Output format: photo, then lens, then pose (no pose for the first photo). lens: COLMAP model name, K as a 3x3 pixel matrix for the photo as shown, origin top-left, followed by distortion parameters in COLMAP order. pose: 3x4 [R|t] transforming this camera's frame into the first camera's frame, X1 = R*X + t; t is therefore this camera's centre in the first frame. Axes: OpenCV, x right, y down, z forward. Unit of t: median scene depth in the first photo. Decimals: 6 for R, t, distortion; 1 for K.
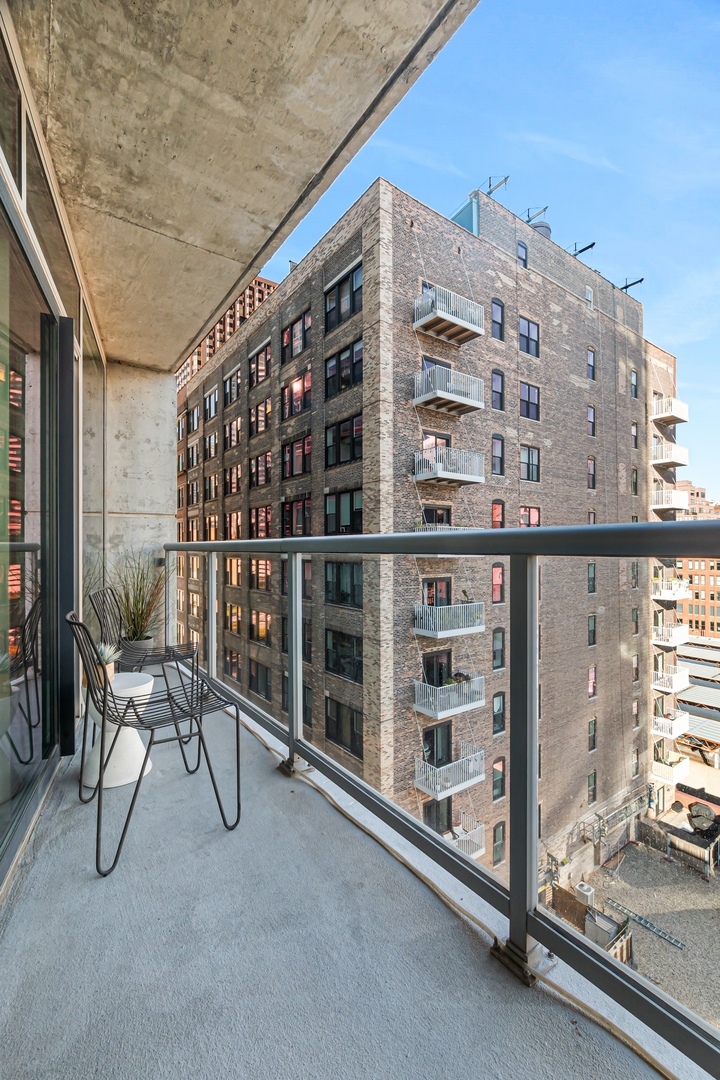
lens RADIAL K [[478.0, 0, 374.0], [0, 478.0, 537.4], [0, 0, 1]] dist [0.003018, 0.000499]
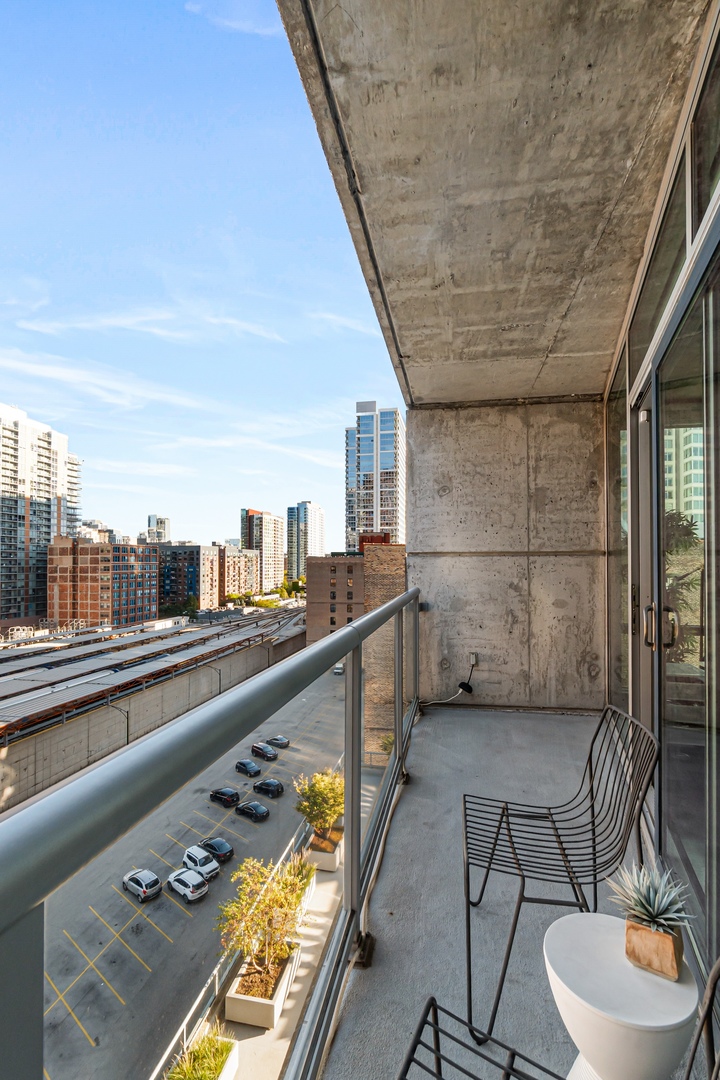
lens RADIAL K [[467.6, 0, 362.6], [0, 467.6, 555.7], [0, 0, 1]] dist [-0.002513, -0.000117]
pose [[-0.686885, 0.016762, 0.726573, -0.748032], [0.001613, 0.999767, -0.021539, -0.090451], [-0.726764, -0.013623, -0.686752, 1.618360]]
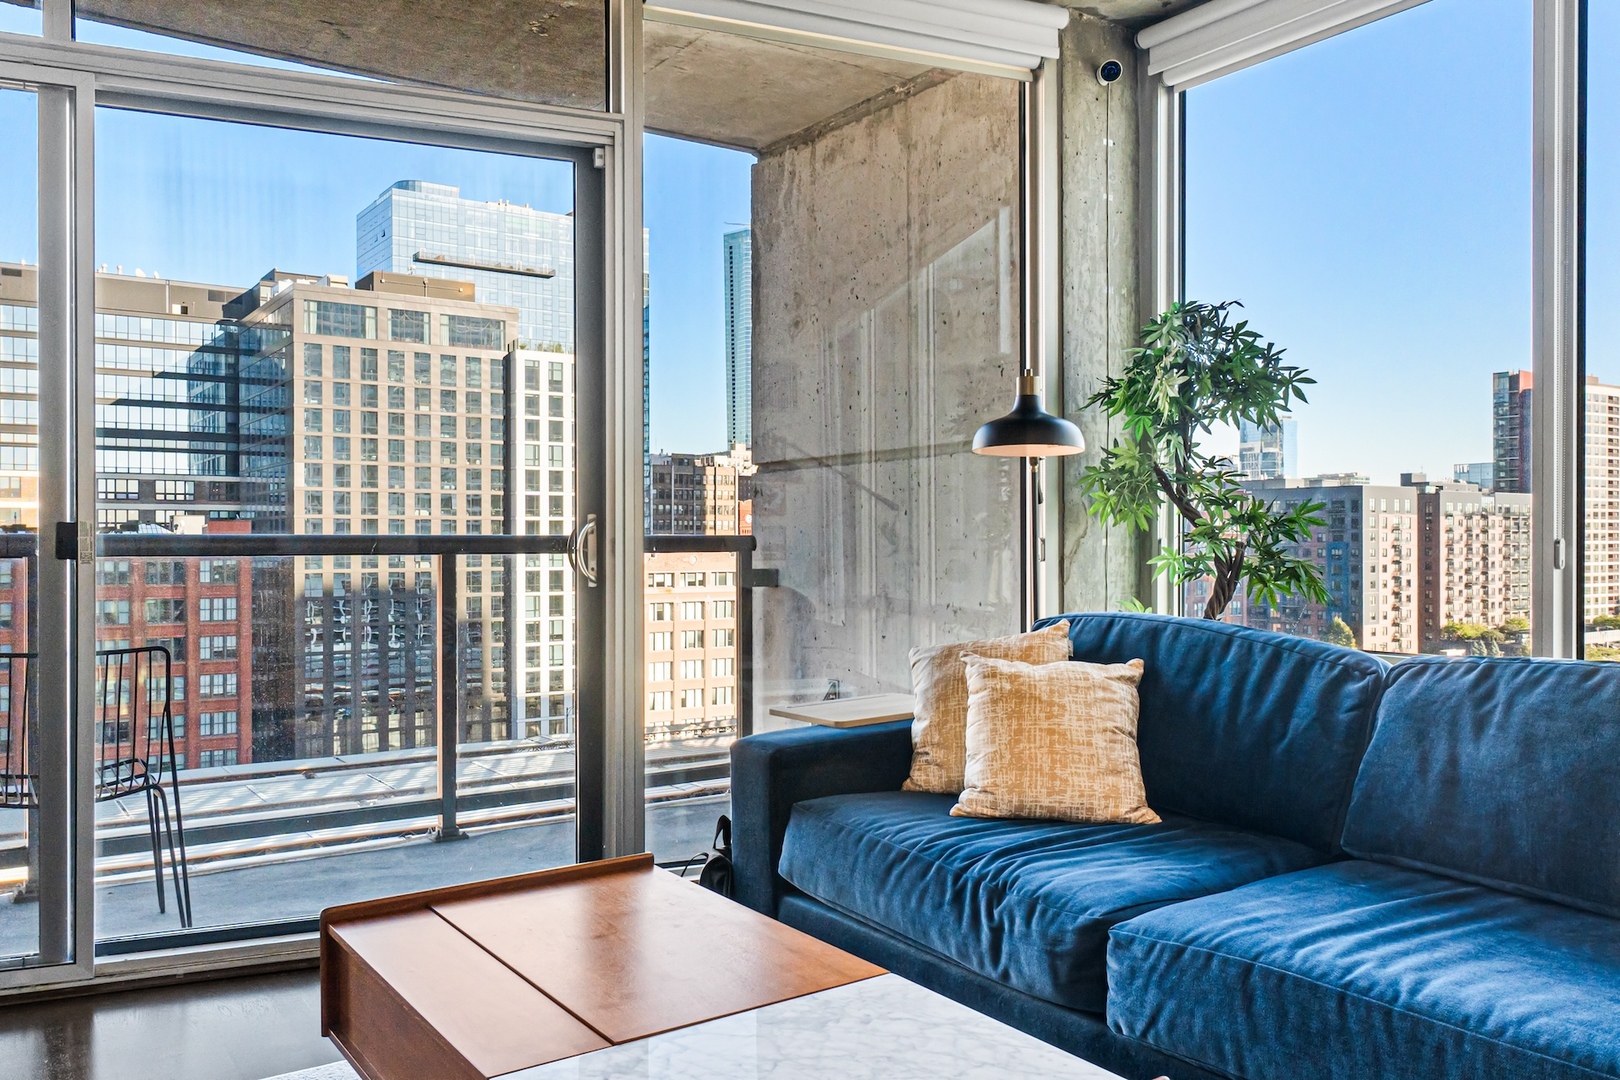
lens RADIAL K [[1266.7, 0, 821.6], [0, 1266.7, 544.4], [0, 0, 1]] dist [-0.004644, -0.002648]
pose [[0.018269, 0.000015, 0.999833, -2.053465], [-0.000667, 1.000000, -0.000003, 0.023796], [-0.999833, -0.000667, 0.018269, -0.122126]]
